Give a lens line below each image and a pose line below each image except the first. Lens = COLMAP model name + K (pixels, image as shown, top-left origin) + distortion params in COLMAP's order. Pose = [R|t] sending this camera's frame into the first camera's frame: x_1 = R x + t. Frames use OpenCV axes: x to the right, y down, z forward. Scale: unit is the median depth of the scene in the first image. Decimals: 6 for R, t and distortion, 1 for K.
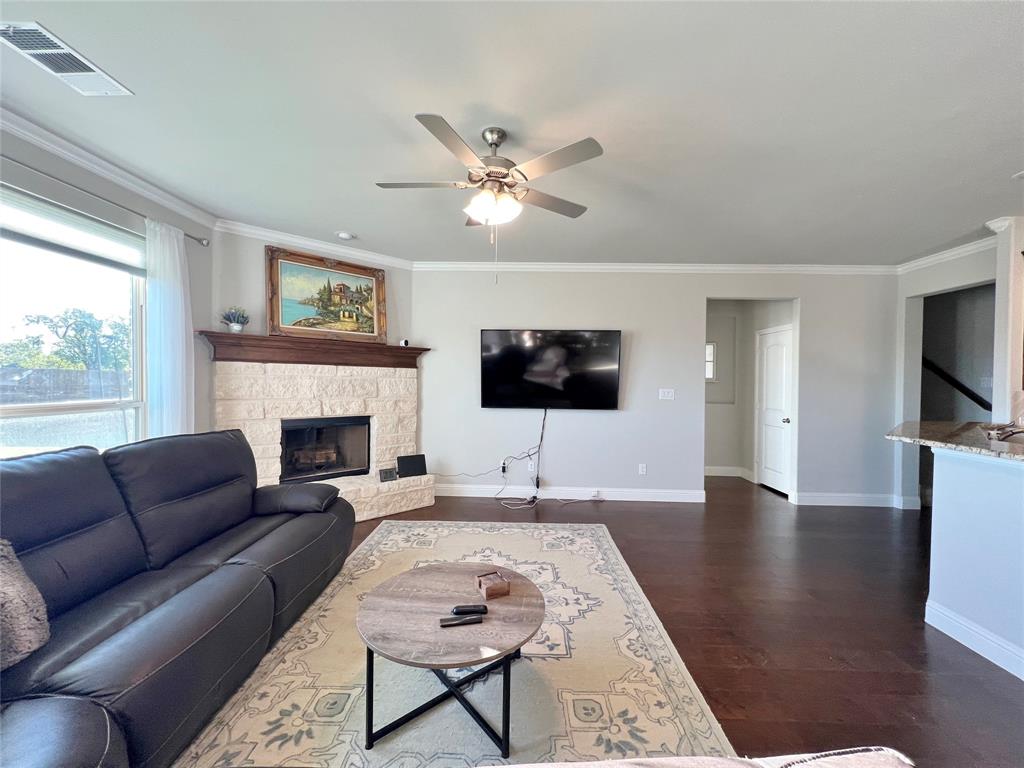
lens RADIAL K [[410.2, 0, 514.9], [0, 410.2, 385.4], [0, 0, 1]] dist [-0.001875, 0.000350]
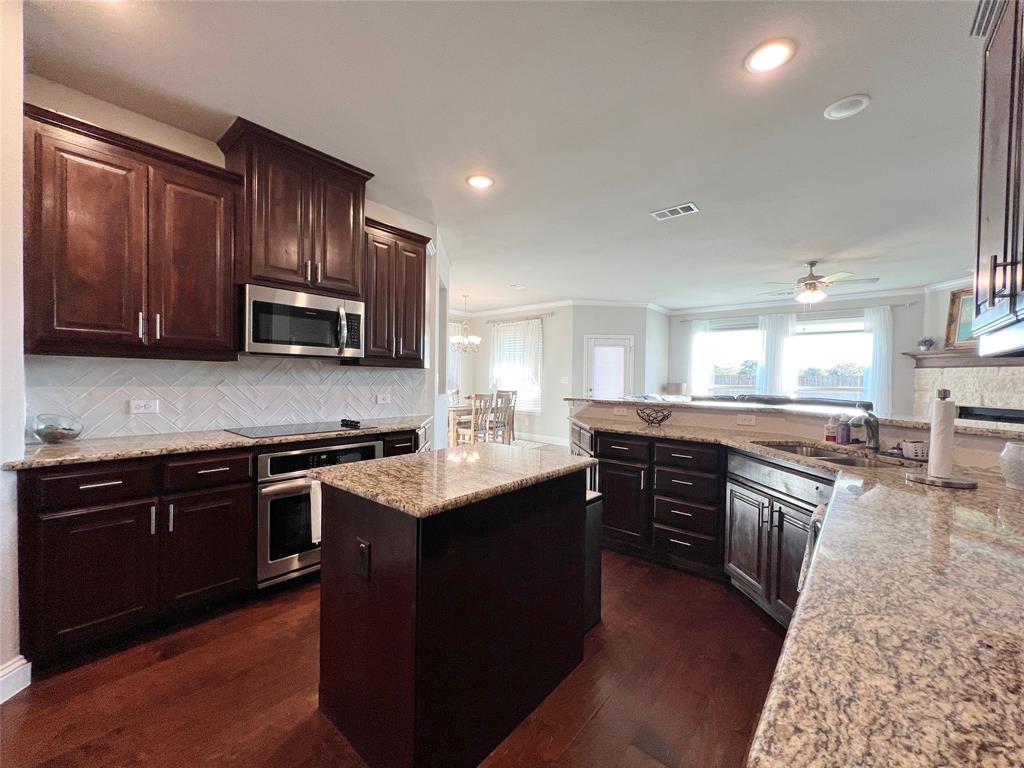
lens RADIAL K [[410.2, 0, 514.9], [0, 410.2, 385.4], [0, 0, 1]] dist [-0.001875, 0.000350]
pose [[-0.624111, -0.009852, -0.781273, 1.403848], [-0.033478, 0.999339, 0.014142, 0.037922], [0.780618, 0.034982, -0.624029, 0.608981]]
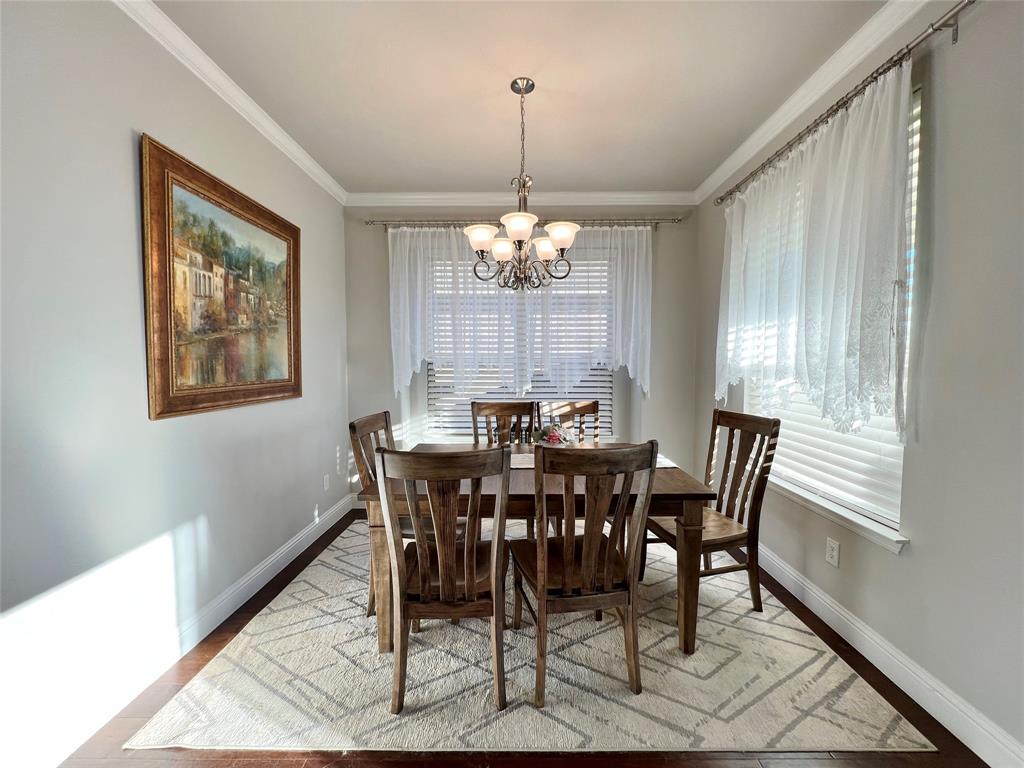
lens RADIAL K [[410.2, 0, 514.9], [0, 410.2, 385.4], [0, 0, 1]] dist [-0.001875, 0.000350]
pose [[-0.999543, -0.014241, -0.026652, 0.214711], [-0.016080, 0.997409, 0.070113, 0.021542], [0.025584, 0.070510, -0.997183, -0.115209]]
